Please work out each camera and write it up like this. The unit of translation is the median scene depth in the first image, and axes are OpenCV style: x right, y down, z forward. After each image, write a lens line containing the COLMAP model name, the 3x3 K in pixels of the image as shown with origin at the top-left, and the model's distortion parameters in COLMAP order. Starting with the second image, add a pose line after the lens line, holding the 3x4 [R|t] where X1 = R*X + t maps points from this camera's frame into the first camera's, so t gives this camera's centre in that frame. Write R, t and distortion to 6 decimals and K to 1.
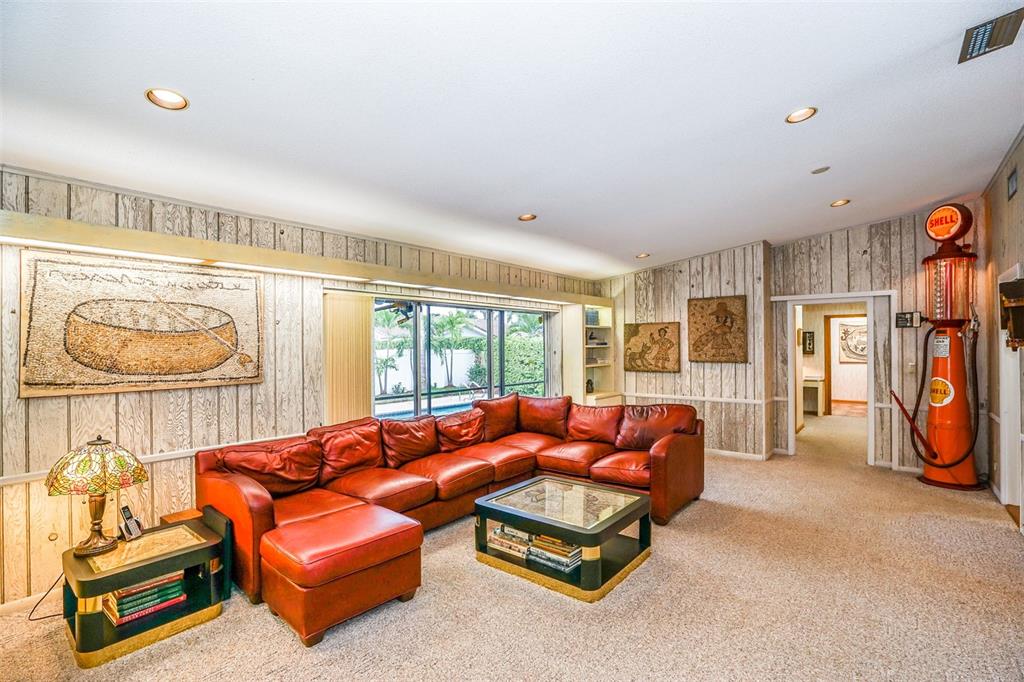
lens RADIAL K [[466.0, 0, 520.0], [0, 466.0, 347.2], [0, 0, 1]] dist [-0.028685, 0.006263]
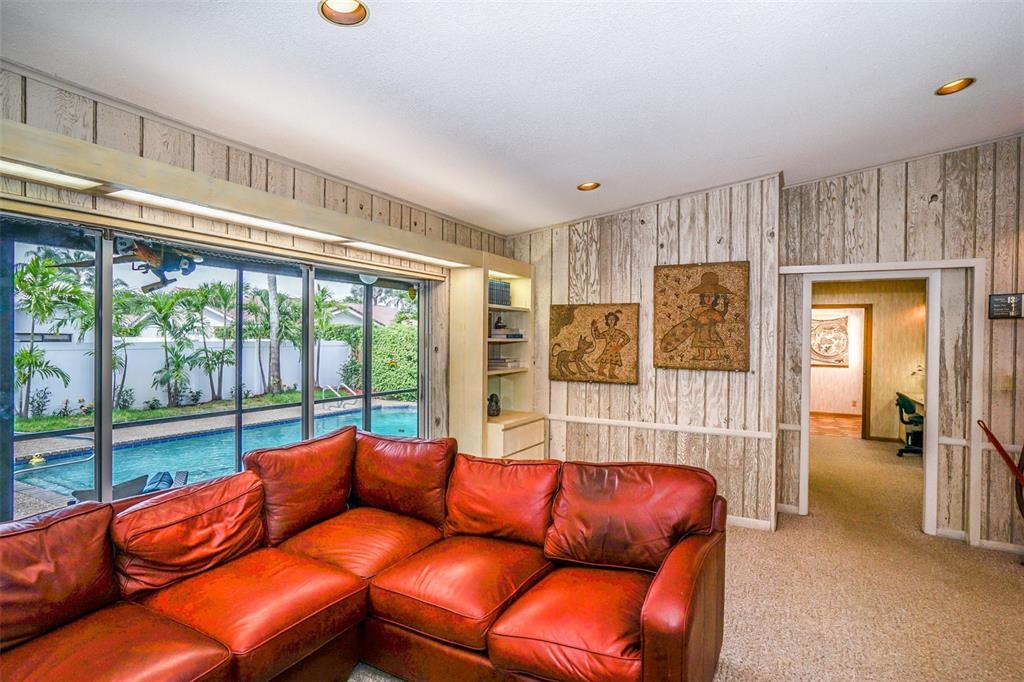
lens RADIAL K [[518.3, 0, 516.5], [0, 518.3, 345.8], [0, 0, 1]] dist [-0.012011, 0.004307]
pose [[0.982282, 0.015868, 0.186735, 0.057499], [-0.017998, 0.999791, 0.009716, -0.001264], [-0.186542, -0.012905, 0.982362, 0.373291]]
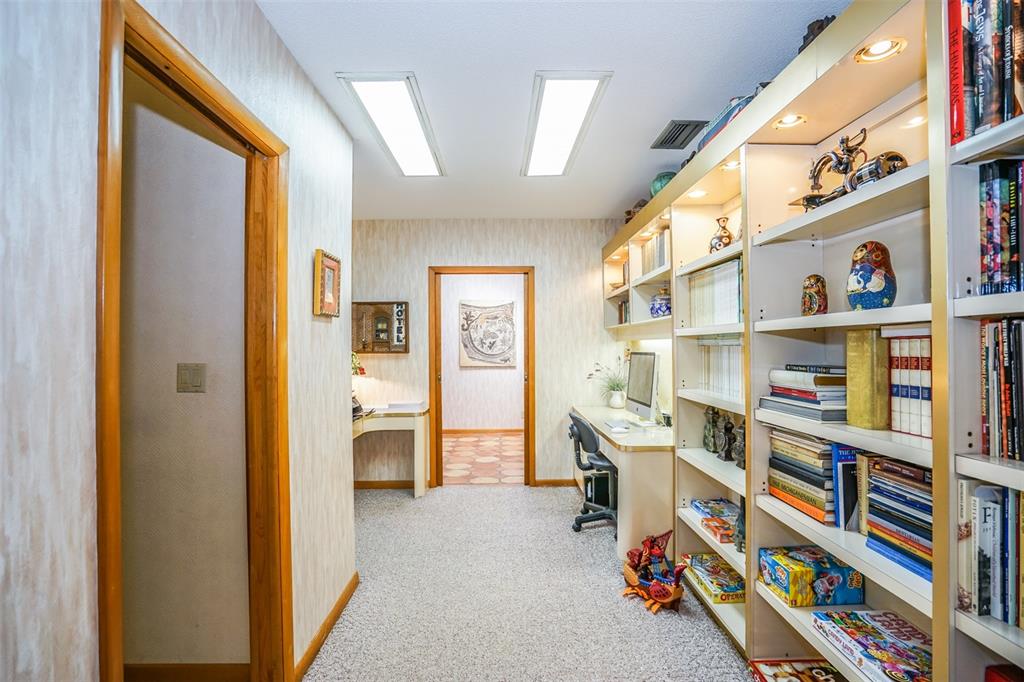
lens RADIAL K [[466.0, 0, 511.2], [0, 466.0, 341.1], [0, 0, 1]] dist [-0.028685, 0.006263]
pose [[0.759121, 0.013234, 0.650815, 0.670082], [-0.001107, 0.999818, -0.019039, 0.019488], [-0.650949, 0.013733, 0.758997, 0.947172]]
